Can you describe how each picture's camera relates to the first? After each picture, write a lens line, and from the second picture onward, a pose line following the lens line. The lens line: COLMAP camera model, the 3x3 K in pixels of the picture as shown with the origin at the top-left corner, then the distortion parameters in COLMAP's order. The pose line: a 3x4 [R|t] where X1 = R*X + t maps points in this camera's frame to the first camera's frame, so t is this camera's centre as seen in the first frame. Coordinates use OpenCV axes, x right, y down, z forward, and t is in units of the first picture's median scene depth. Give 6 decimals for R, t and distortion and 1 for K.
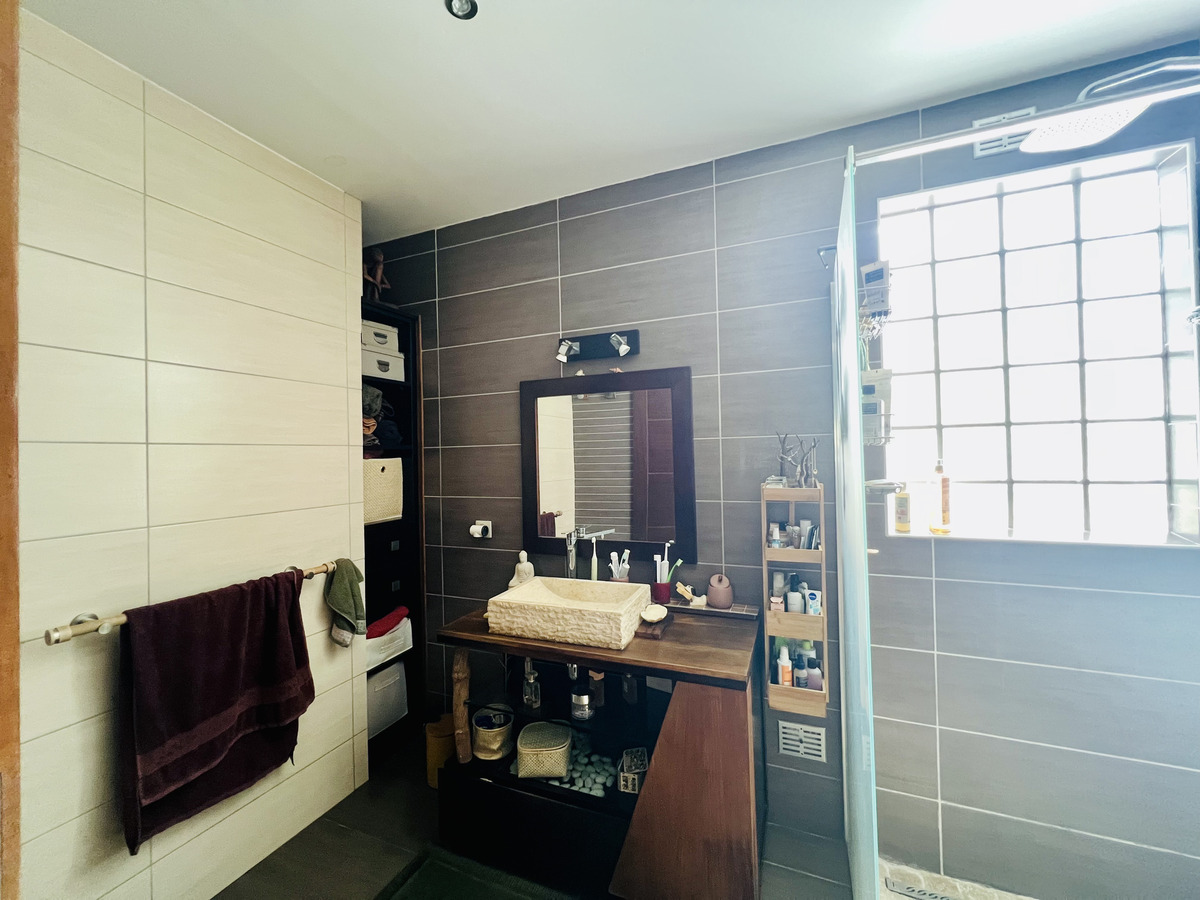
lens RADIAL K [[483.8, 0, 600.8], [0, 483.8, 449.7], [0, 0, 1]] dist [0.001850, 0.000097]
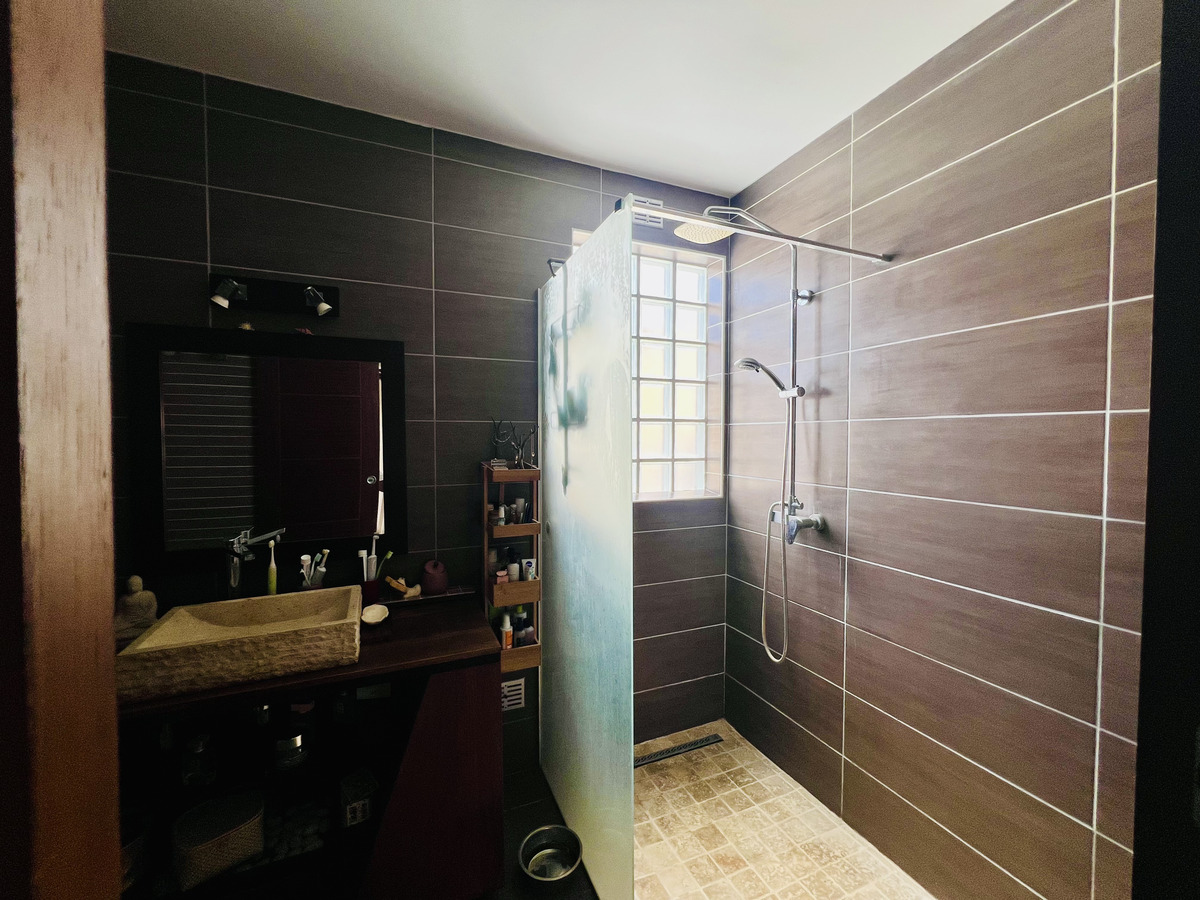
lens RADIAL K [[484.6, 0, 595.8], [0, 484.6, 448.4], [0, 0, 1]] dist [0.004337, 0.000042]
pose [[0.701853, 0.001319, 0.712321, -0.245659], [-0.023805, 0.999483, 0.021604, 0.002592], [-0.711924, -0.032120, 0.701522, 0.092584]]
